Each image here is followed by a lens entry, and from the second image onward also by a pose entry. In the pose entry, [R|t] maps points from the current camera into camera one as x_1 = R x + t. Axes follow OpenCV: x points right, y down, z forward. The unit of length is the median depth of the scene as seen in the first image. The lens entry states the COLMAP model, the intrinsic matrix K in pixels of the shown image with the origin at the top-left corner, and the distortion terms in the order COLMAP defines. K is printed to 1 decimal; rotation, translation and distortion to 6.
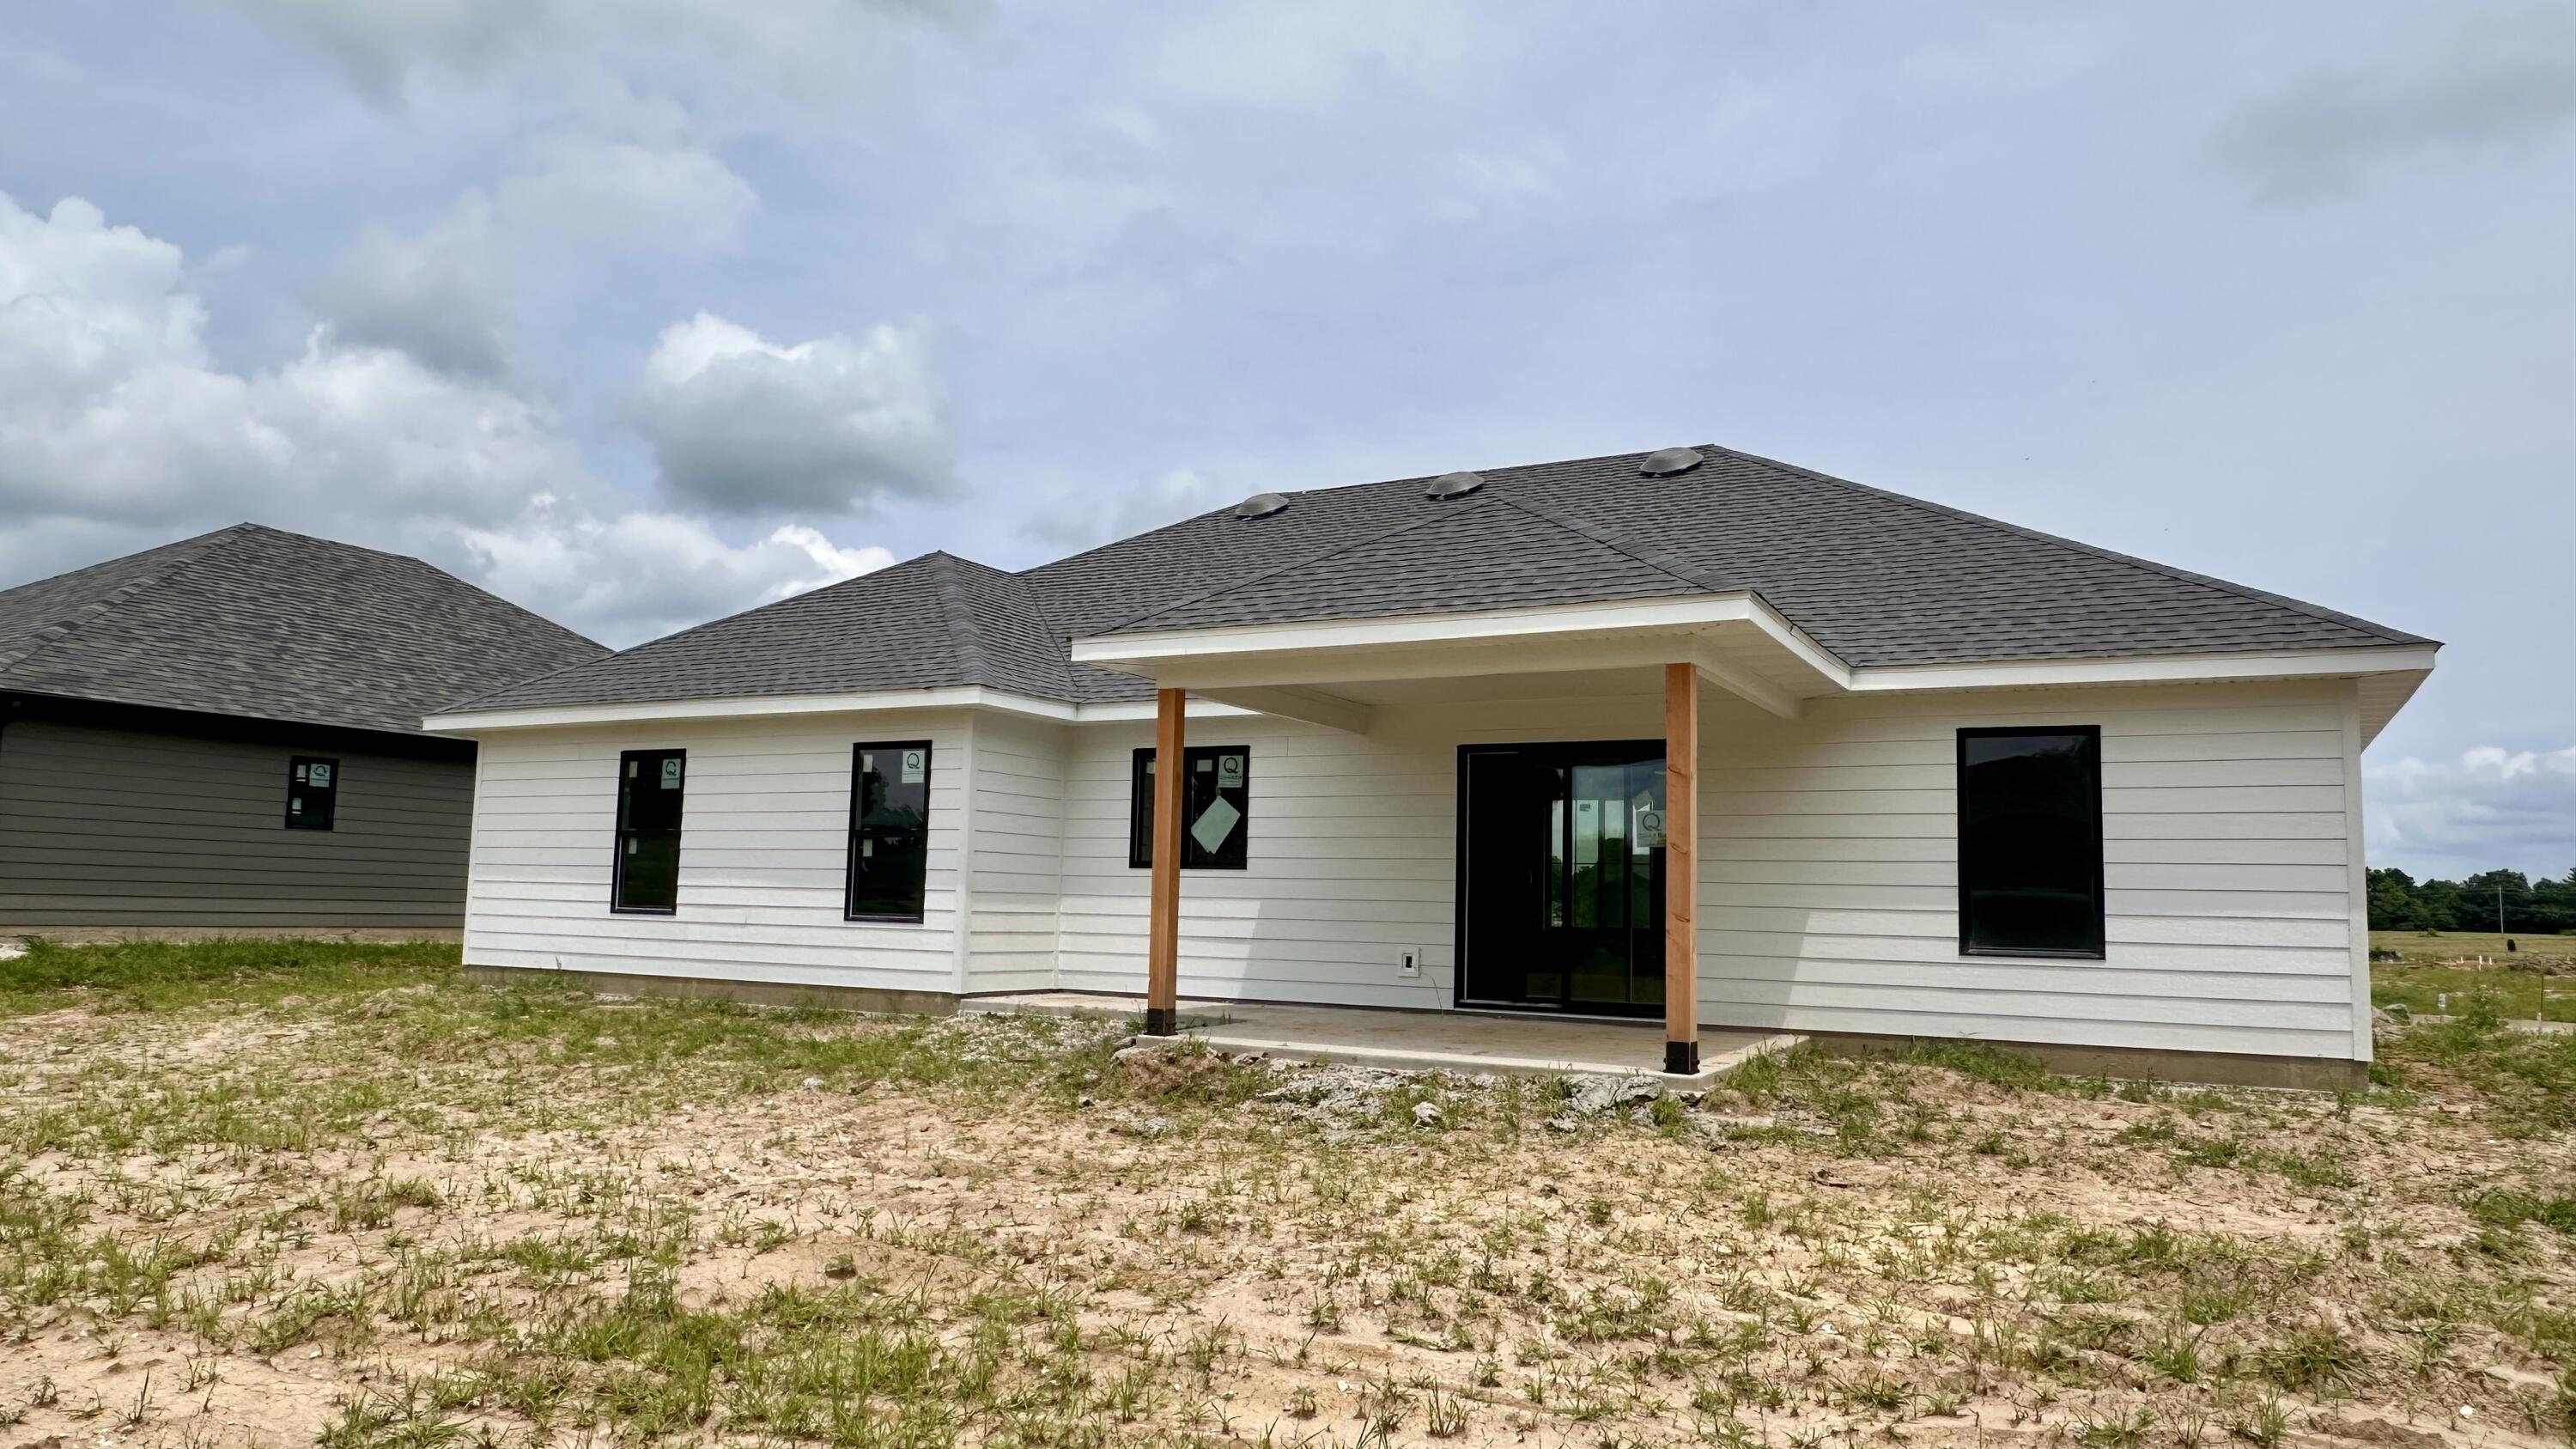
lens RADIAL K [[1652.7, 0, 1302.1], [0, 1652.7, 725.9], [0, 0, 1]] dist [0.004953, -0.003385]
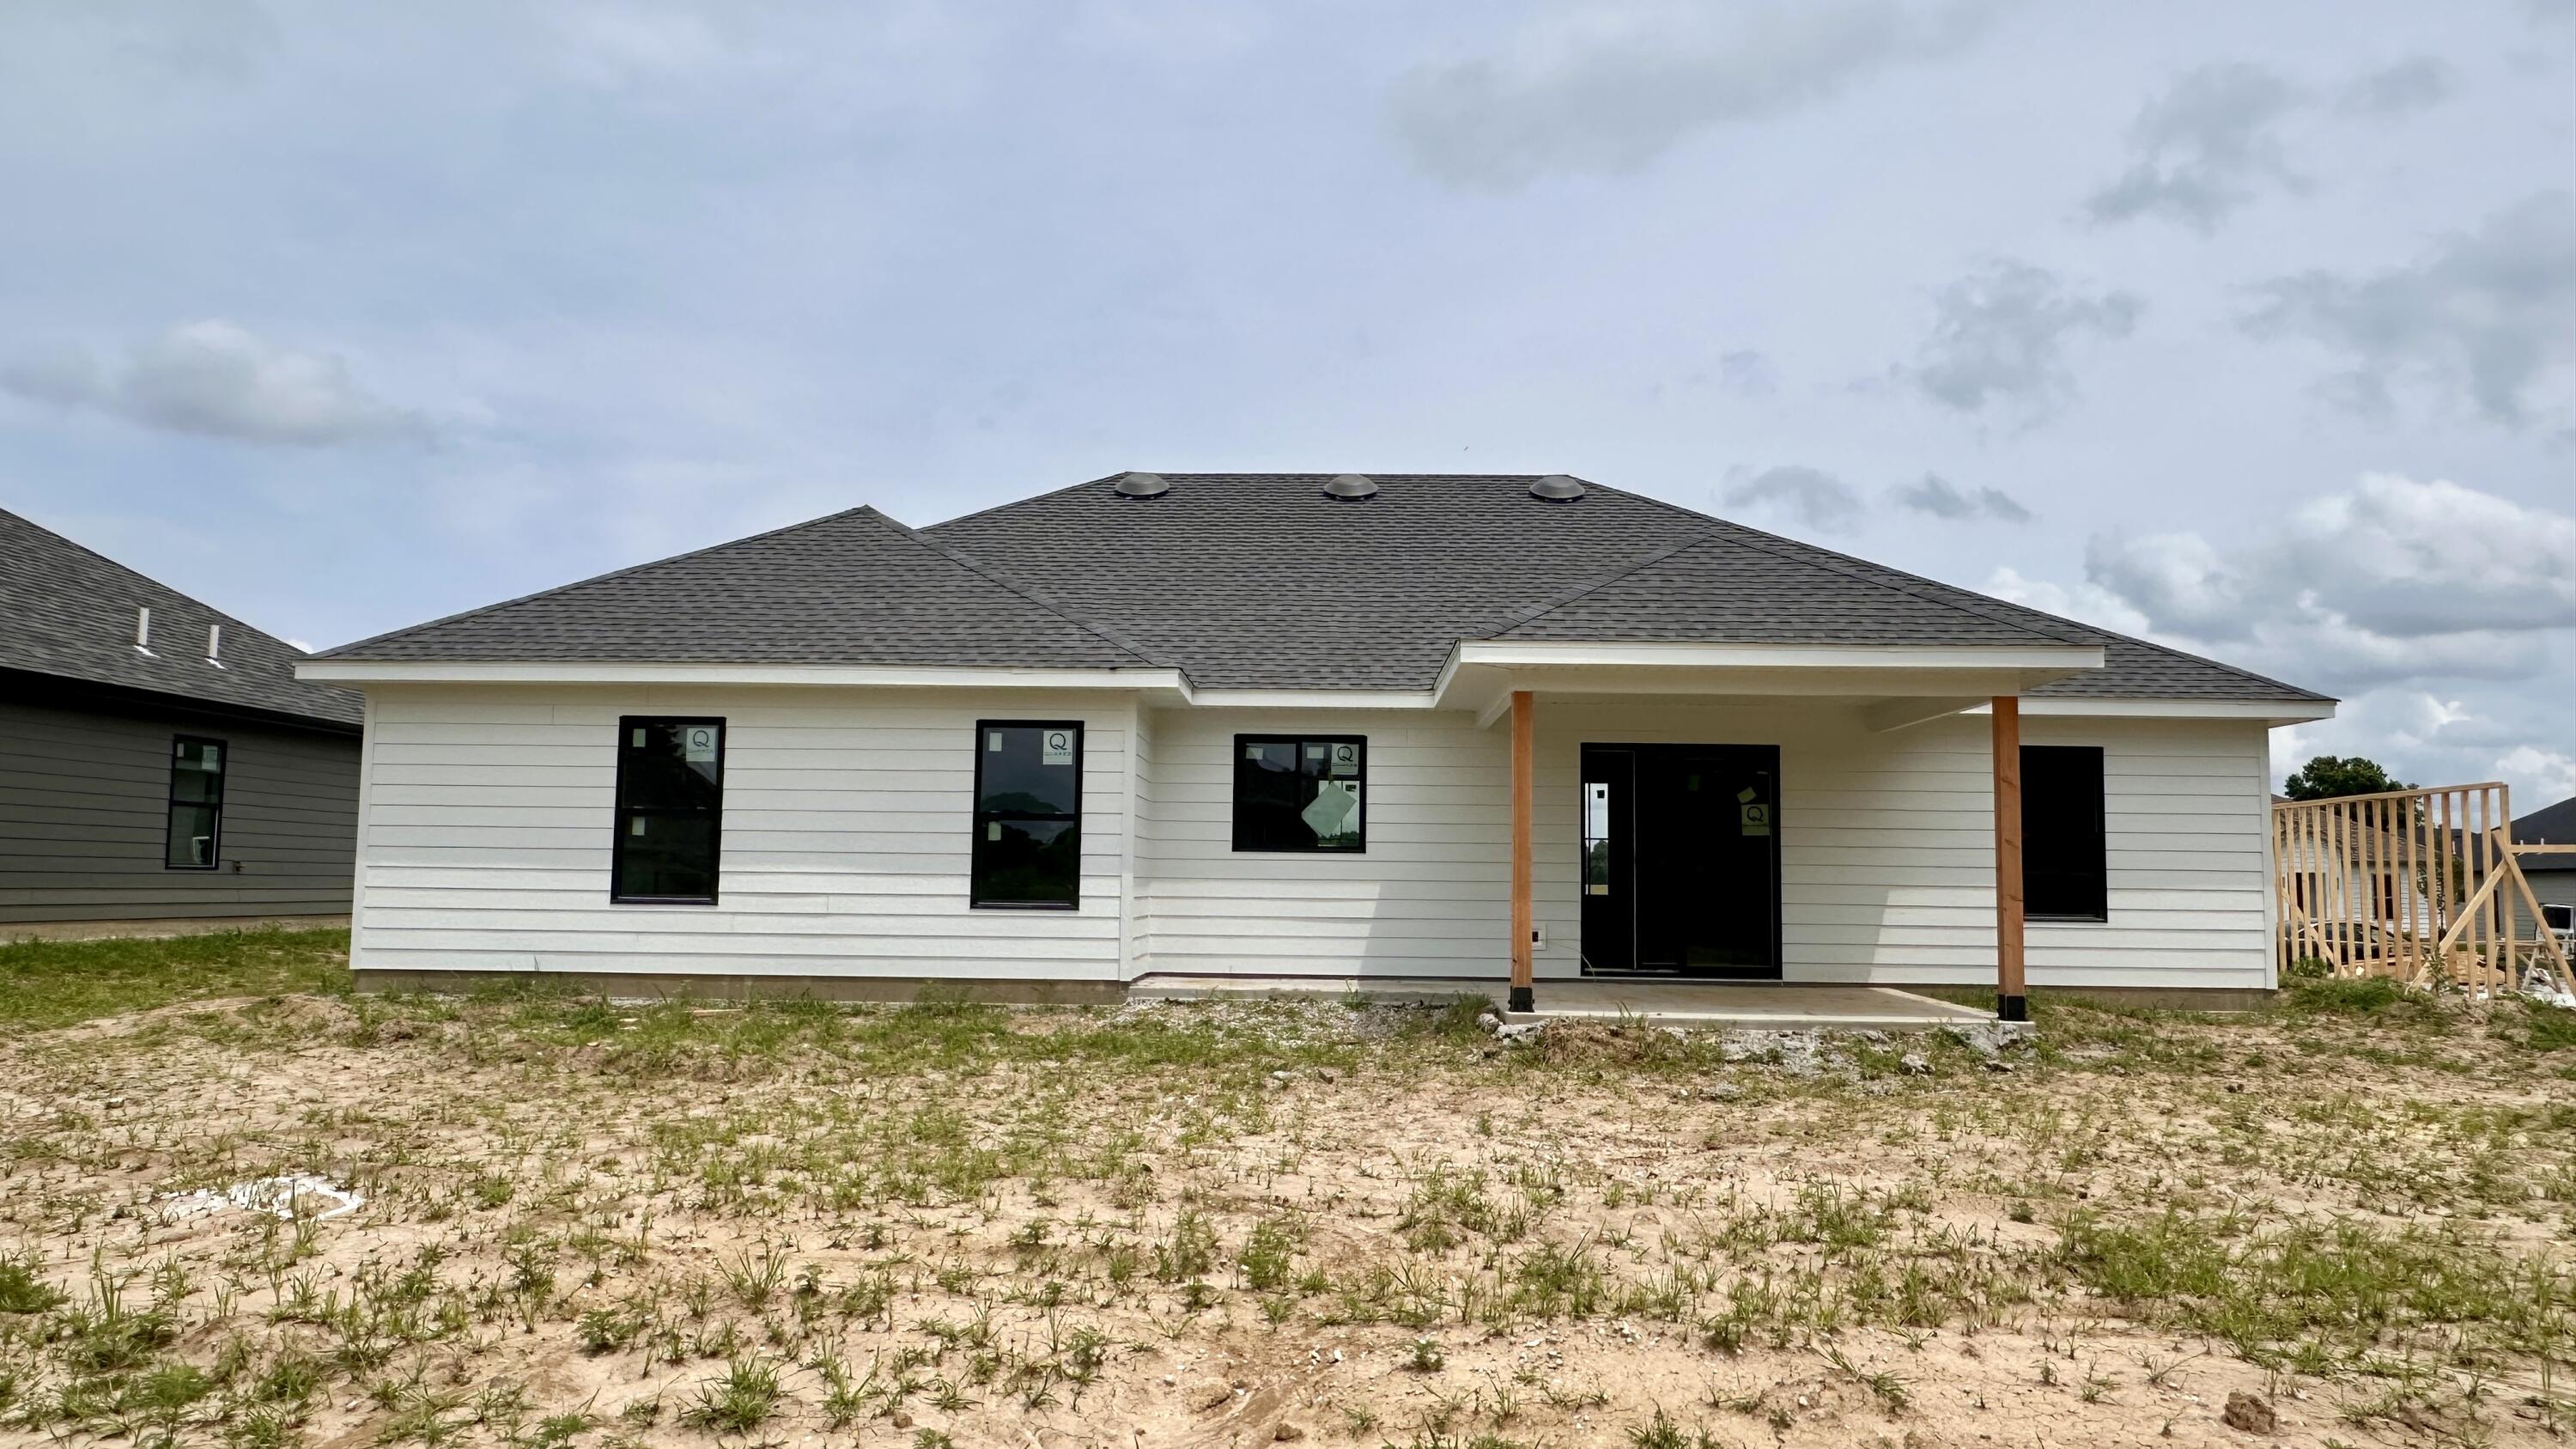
lens RADIAL K [[1652.7, 0, 1305.7], [0, 1652.7, 734.0], [0, 0, 1]] dist [0.004953, -0.003385]
pose [[0.891496, 0.030677, 0.451988, -0.542984], [-0.041166, 0.999063, 0.013389, -0.001921], [-0.451154, -0.030543, 0.891923, 0.078399]]
